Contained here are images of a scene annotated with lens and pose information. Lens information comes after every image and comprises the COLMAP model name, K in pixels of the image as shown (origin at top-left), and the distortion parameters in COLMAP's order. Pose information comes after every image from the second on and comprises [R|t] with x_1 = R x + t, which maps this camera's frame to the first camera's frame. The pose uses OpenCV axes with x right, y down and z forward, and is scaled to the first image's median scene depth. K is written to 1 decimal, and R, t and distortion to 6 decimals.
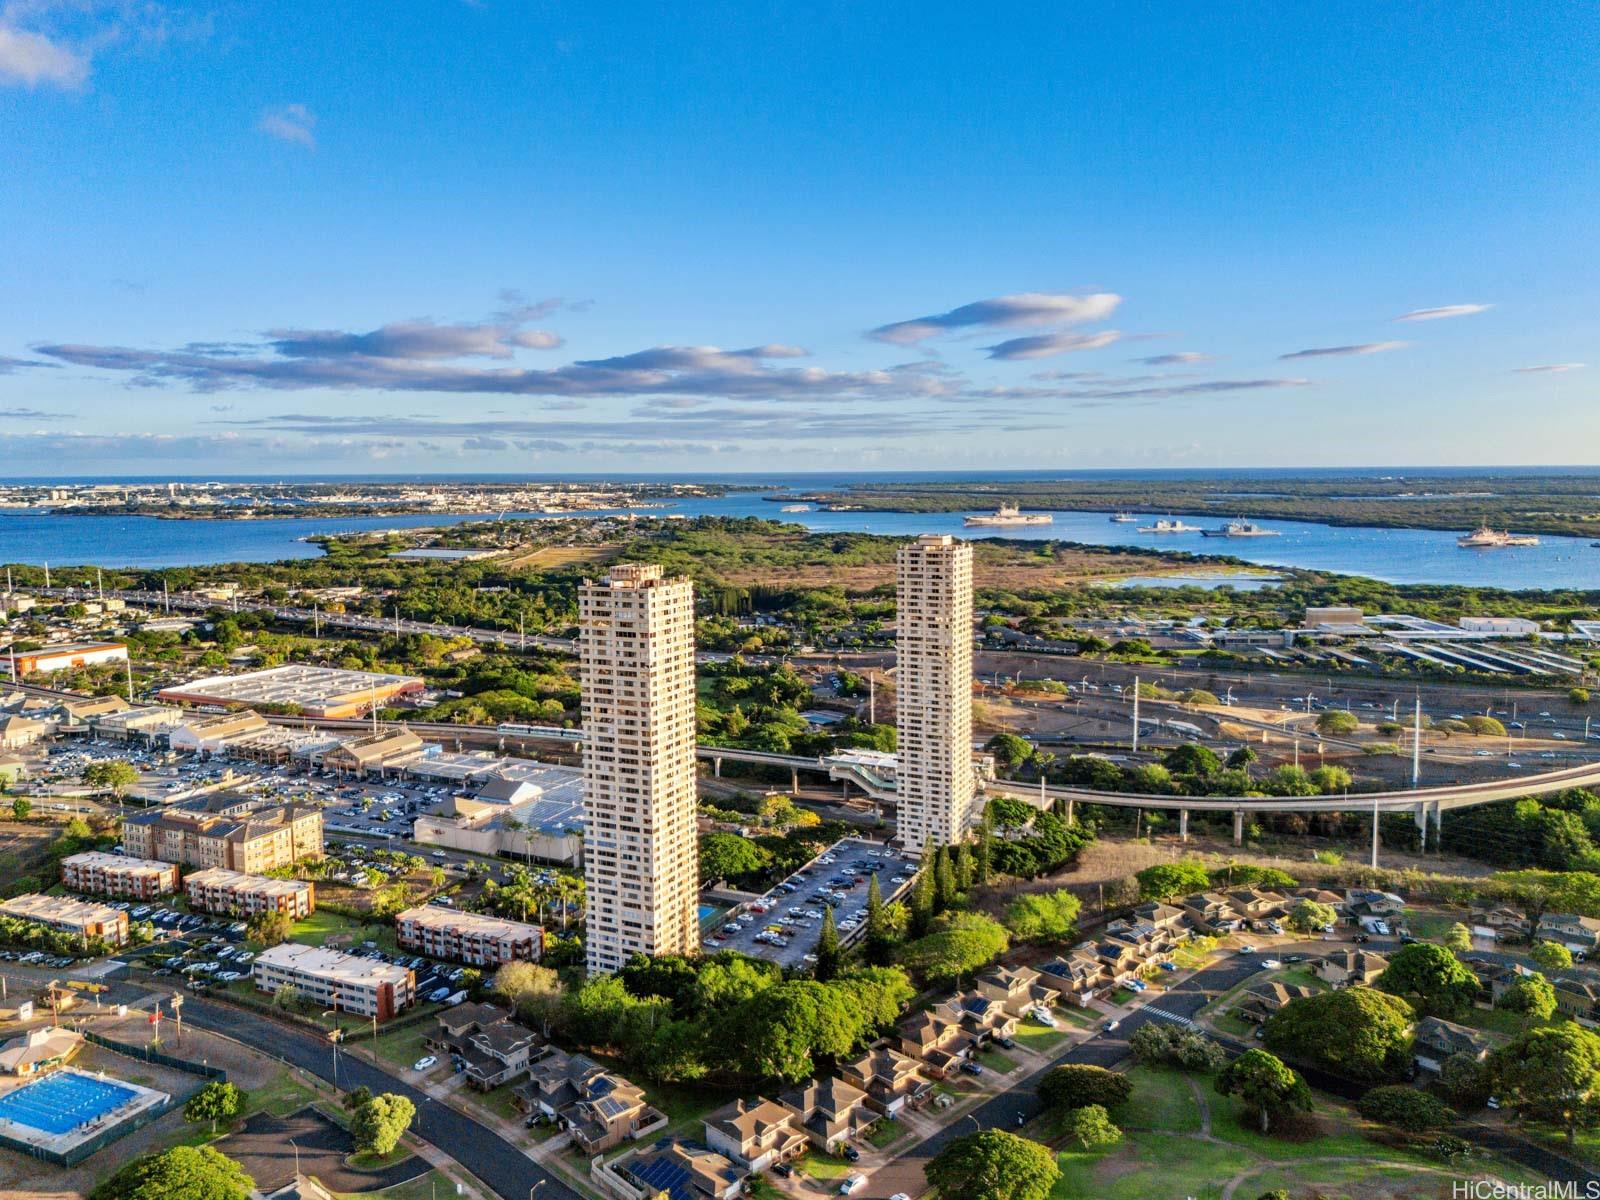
lens RADIAL K [[1187.6, 0, 844.9], [0, 1187.6, 596.8], [0, 0, 1]] dist [0.098645, -0.076067]
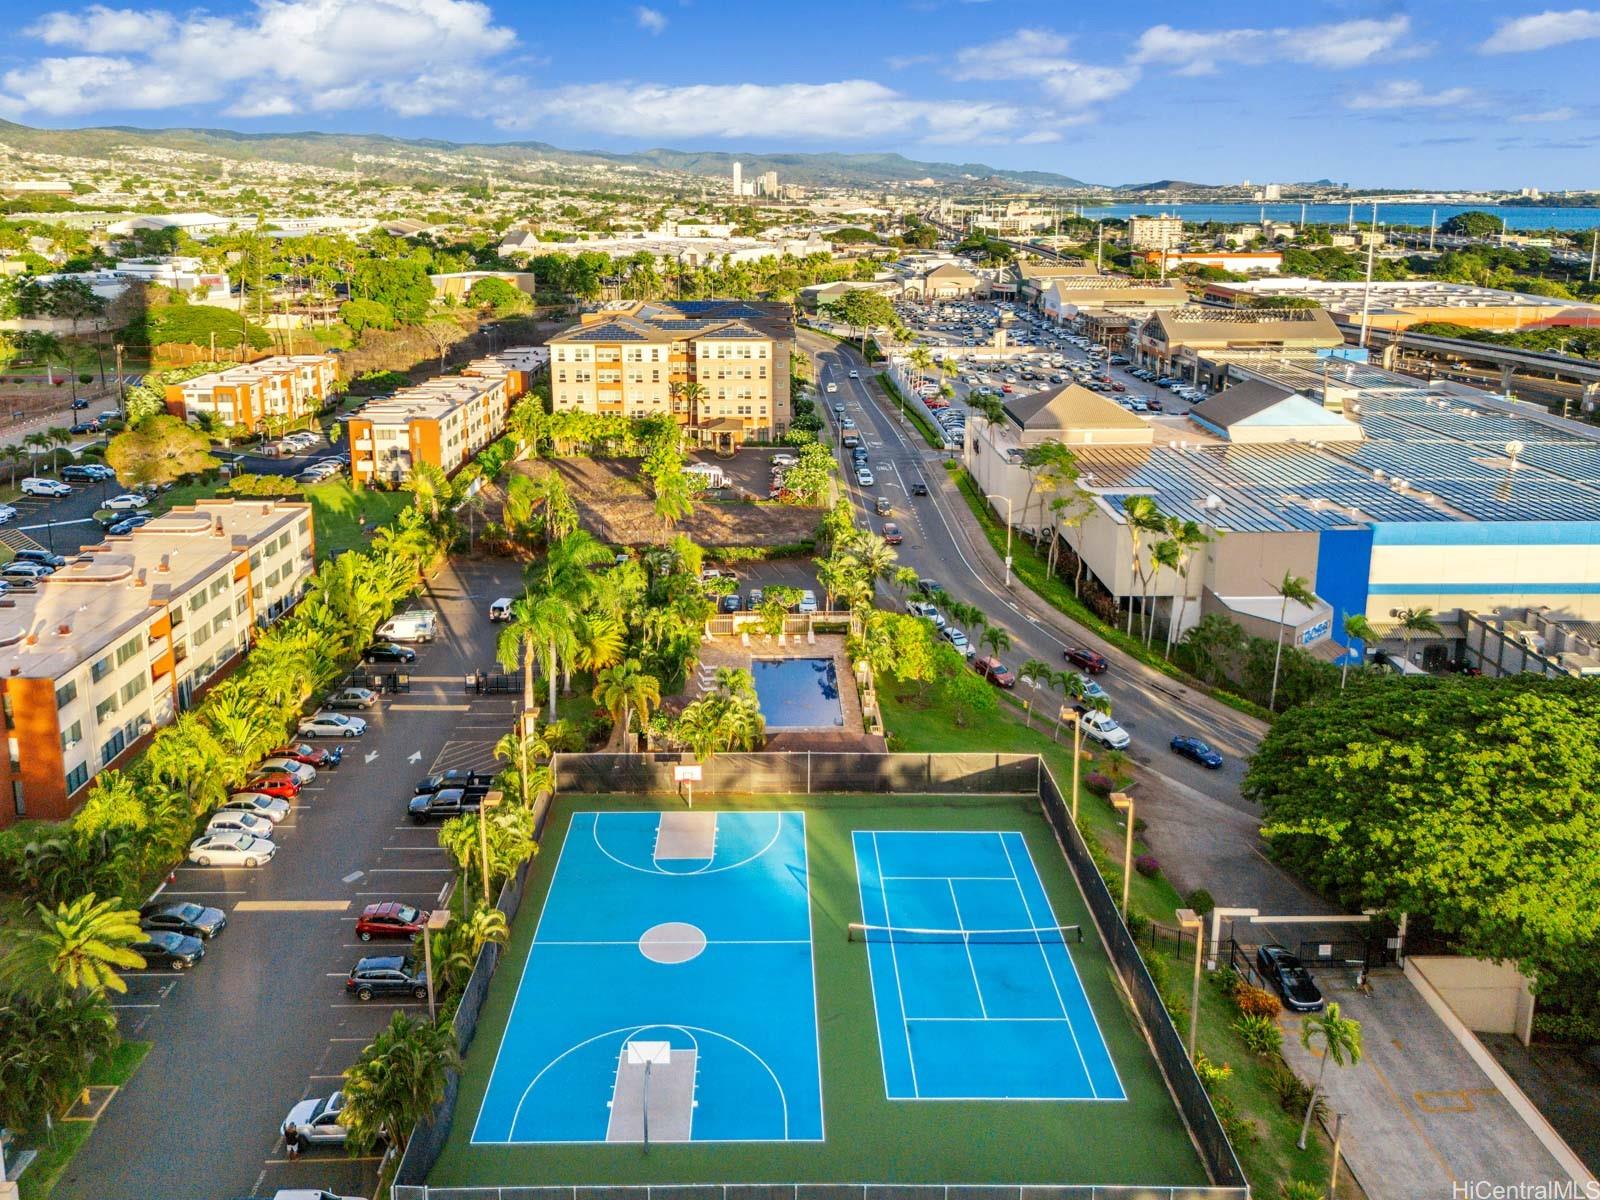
lens RADIAL K [[1218.5, 0, 763.2], [0, 1218.5, 478.3], [0, 0, 1]] dist [0.085327, -0.088836]
pose [[0.413926, 0.207022, -0.886458, -0.004972], [-0.097974, 0.978272, 0.182716, 0.145110], [0.905023, 0.011219, 0.425215, 0.799158]]
